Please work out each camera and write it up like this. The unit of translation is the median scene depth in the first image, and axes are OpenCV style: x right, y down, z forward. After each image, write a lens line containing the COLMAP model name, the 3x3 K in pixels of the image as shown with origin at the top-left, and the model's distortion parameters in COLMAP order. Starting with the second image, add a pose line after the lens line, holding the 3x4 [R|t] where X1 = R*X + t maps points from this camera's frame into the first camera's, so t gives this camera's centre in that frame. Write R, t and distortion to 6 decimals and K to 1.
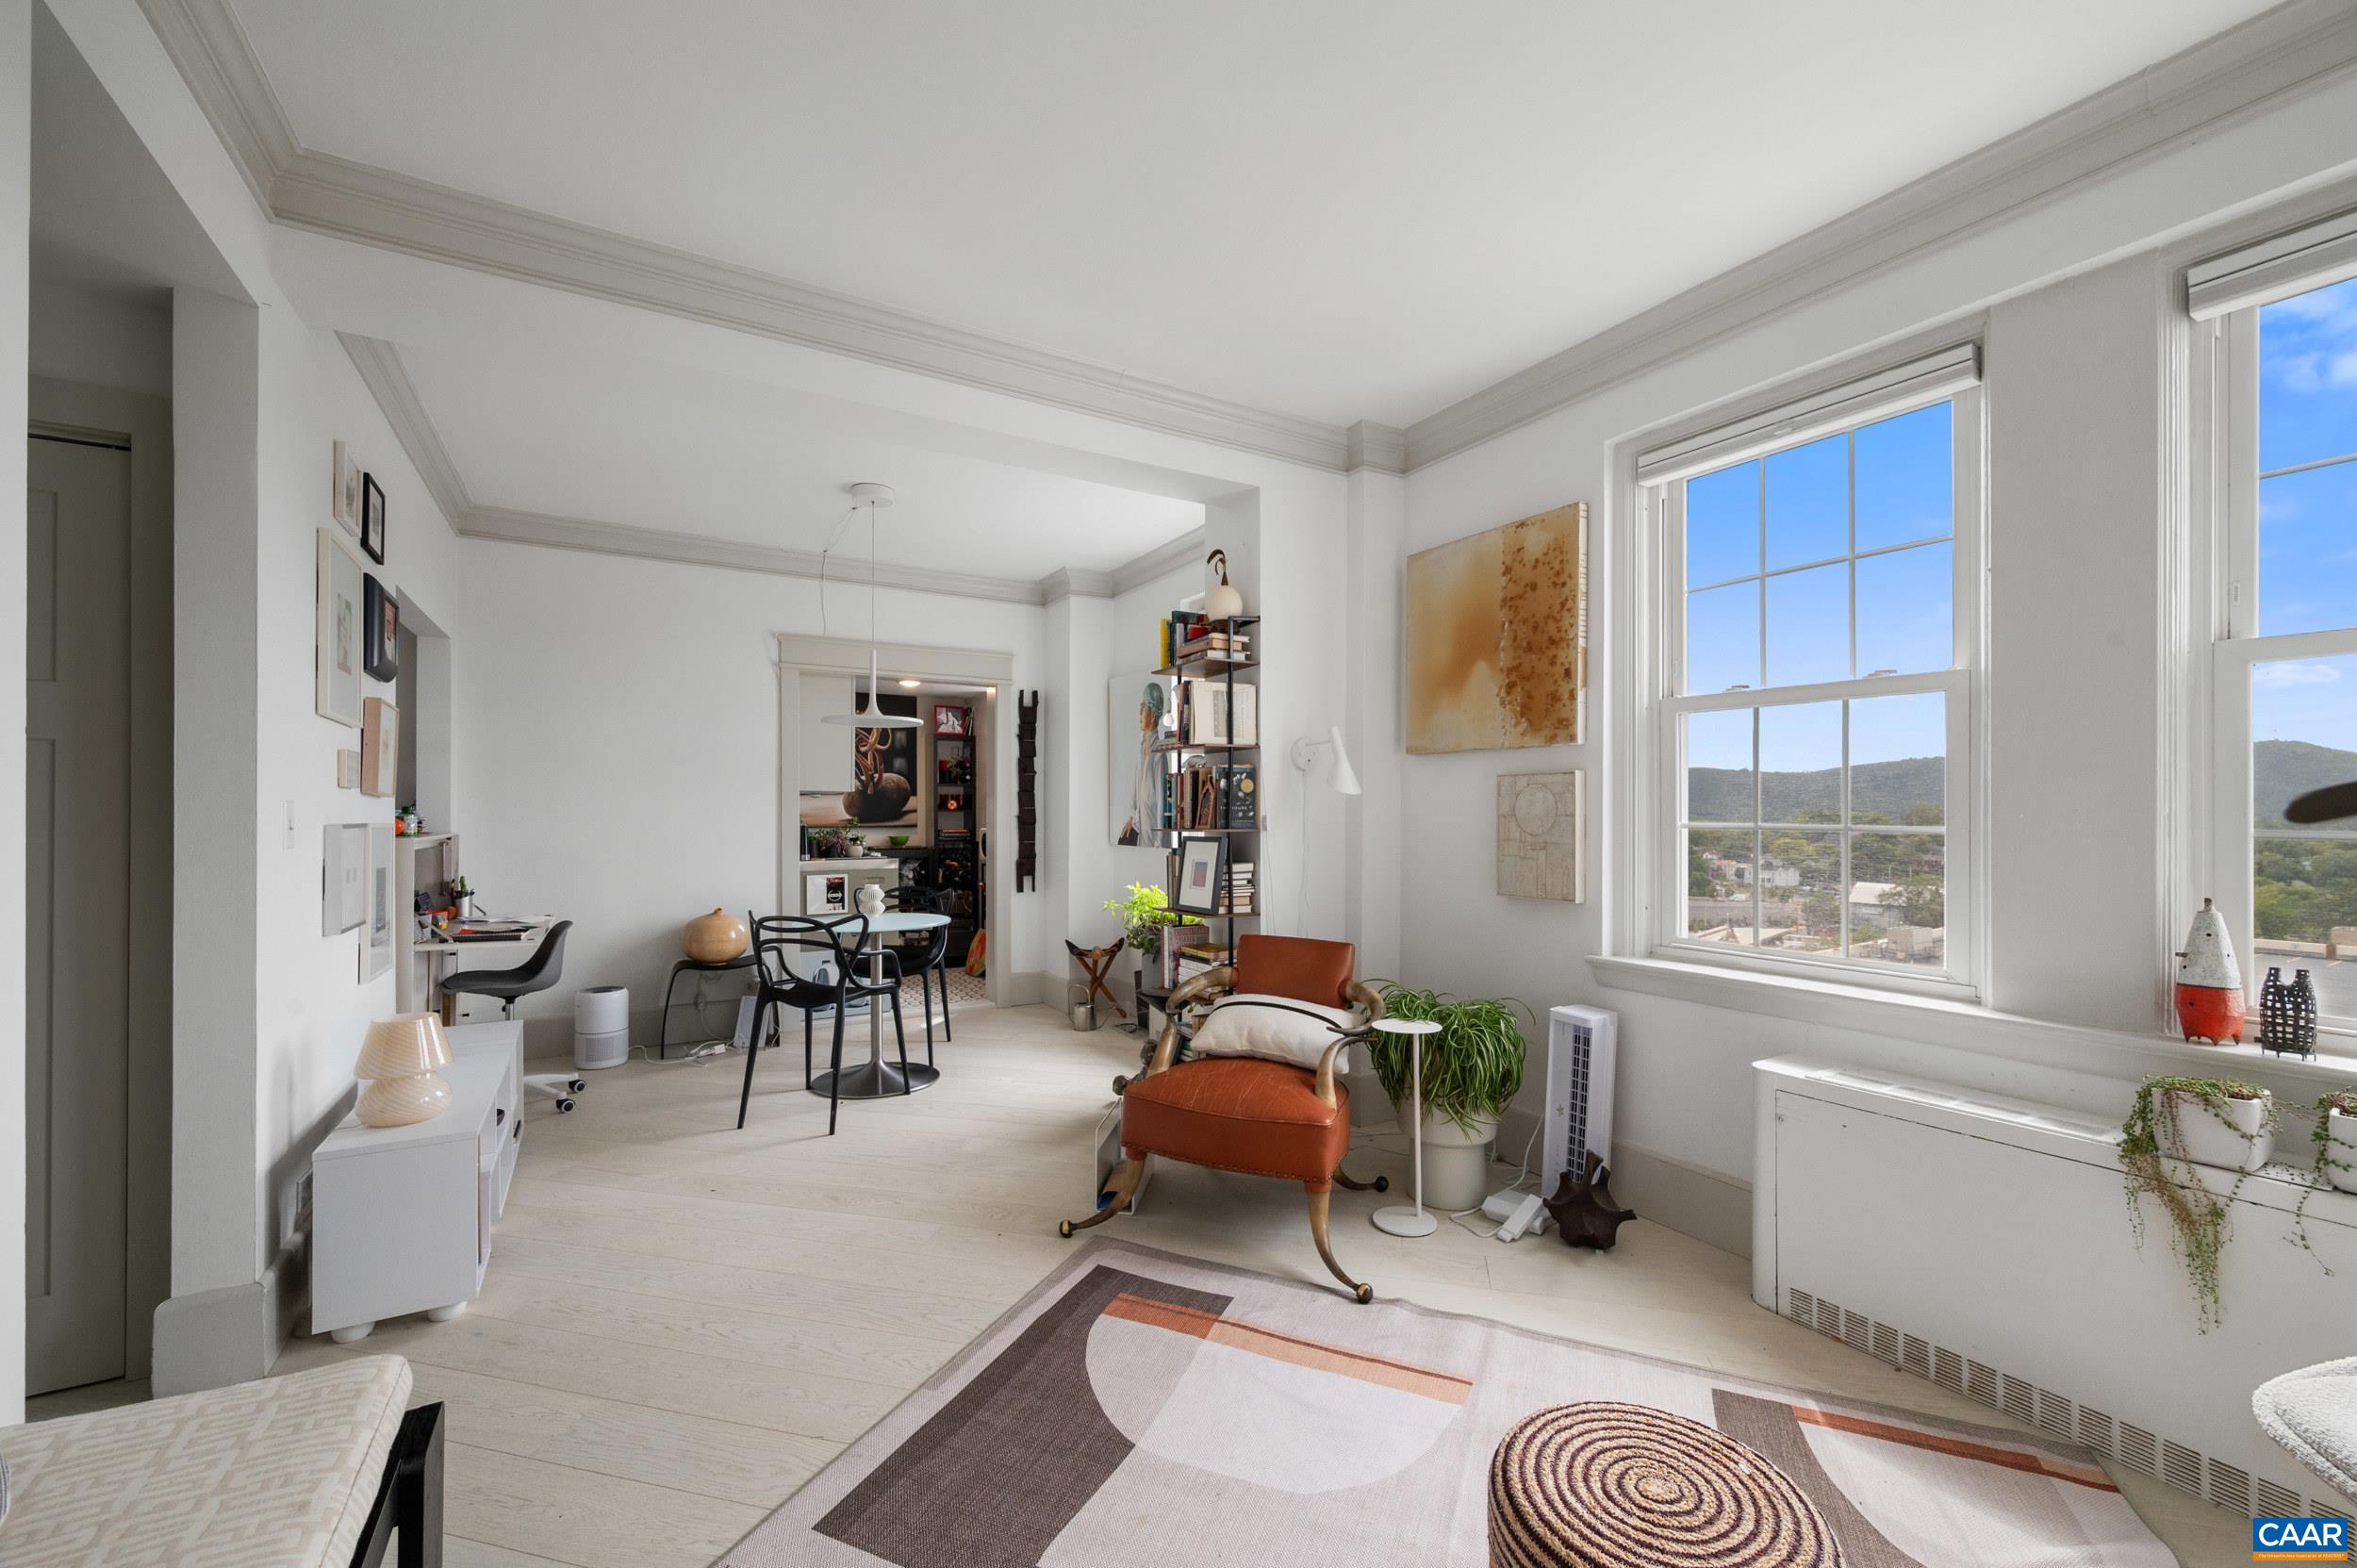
lens RADIAL K [[952.4, 0, 1166.4], [0, 952.4, 801.5], [0, 0, 1]] dist [0.008509, -0.000297]
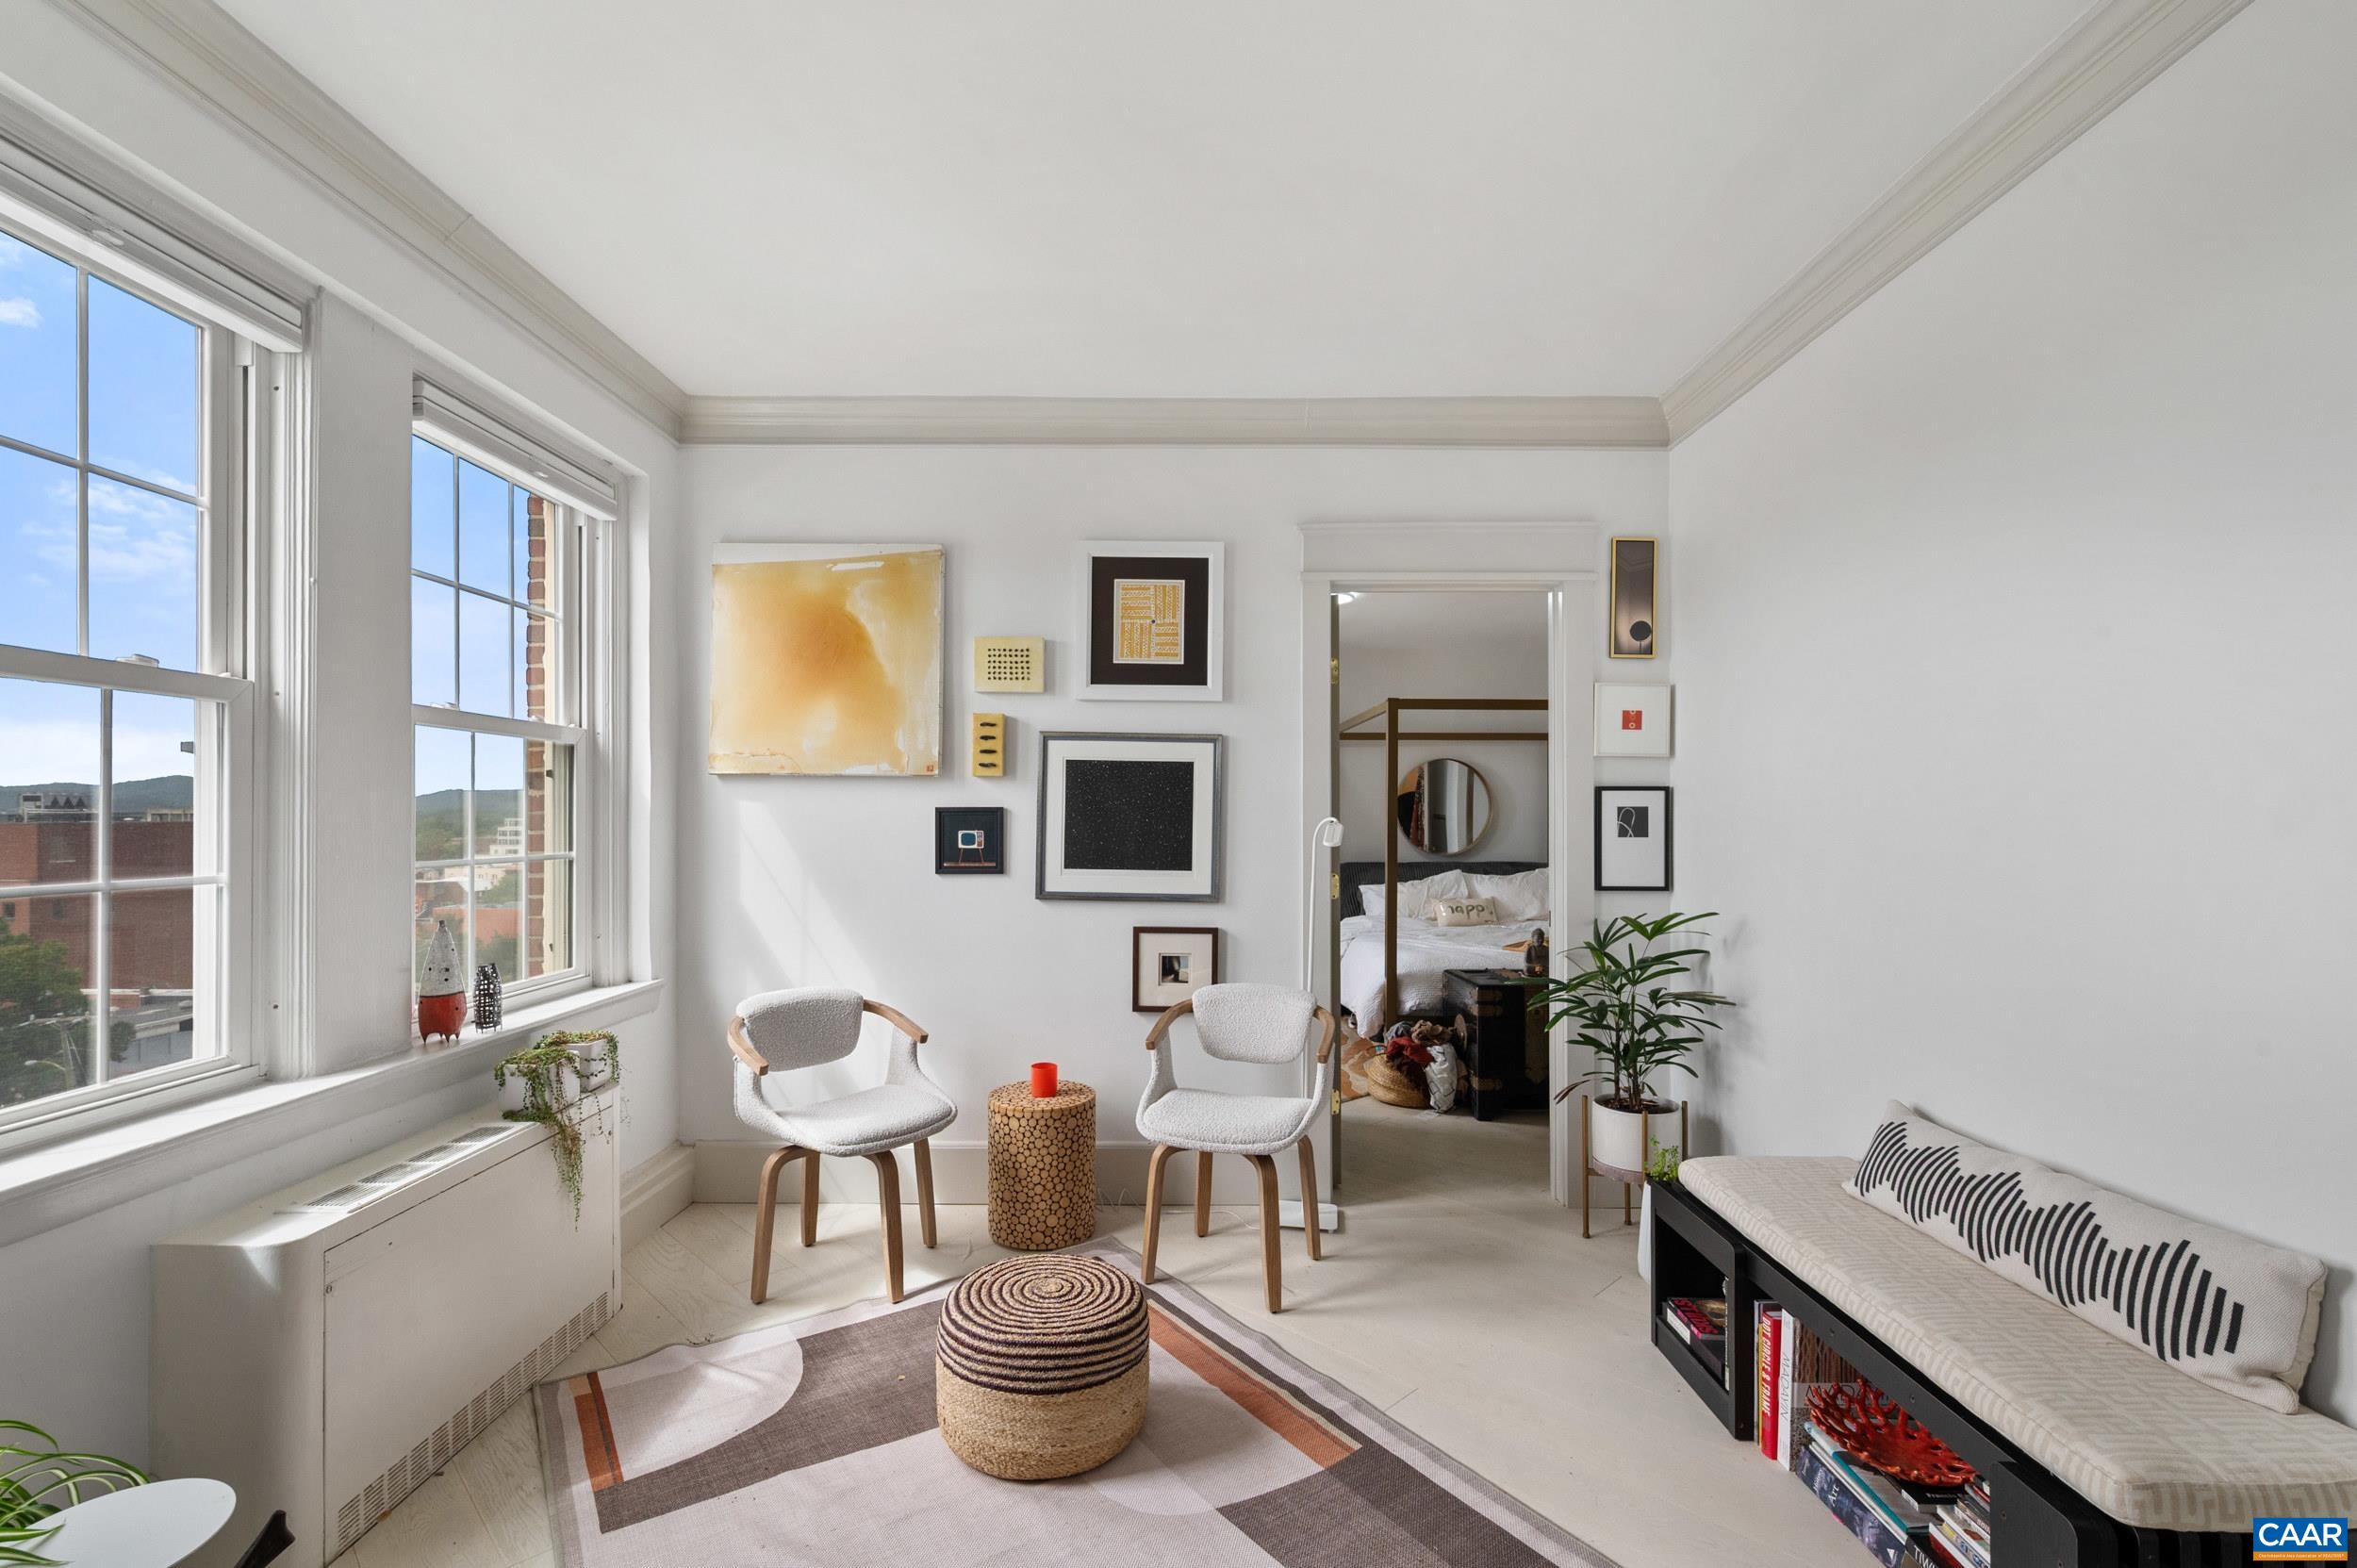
lens RADIAL K [[1068.3, 0, 1177.0], [0, 1068.3, 805.3], [0, 0, 1]] dist [0.002476, 0.000260]
pose [[-0.859735, 0.004177, 0.510724, -0.238222], [-0.003923, 0.999883, -0.014781, -0.016154], [-0.510726, -0.014711, -0.859618, 1.036010]]
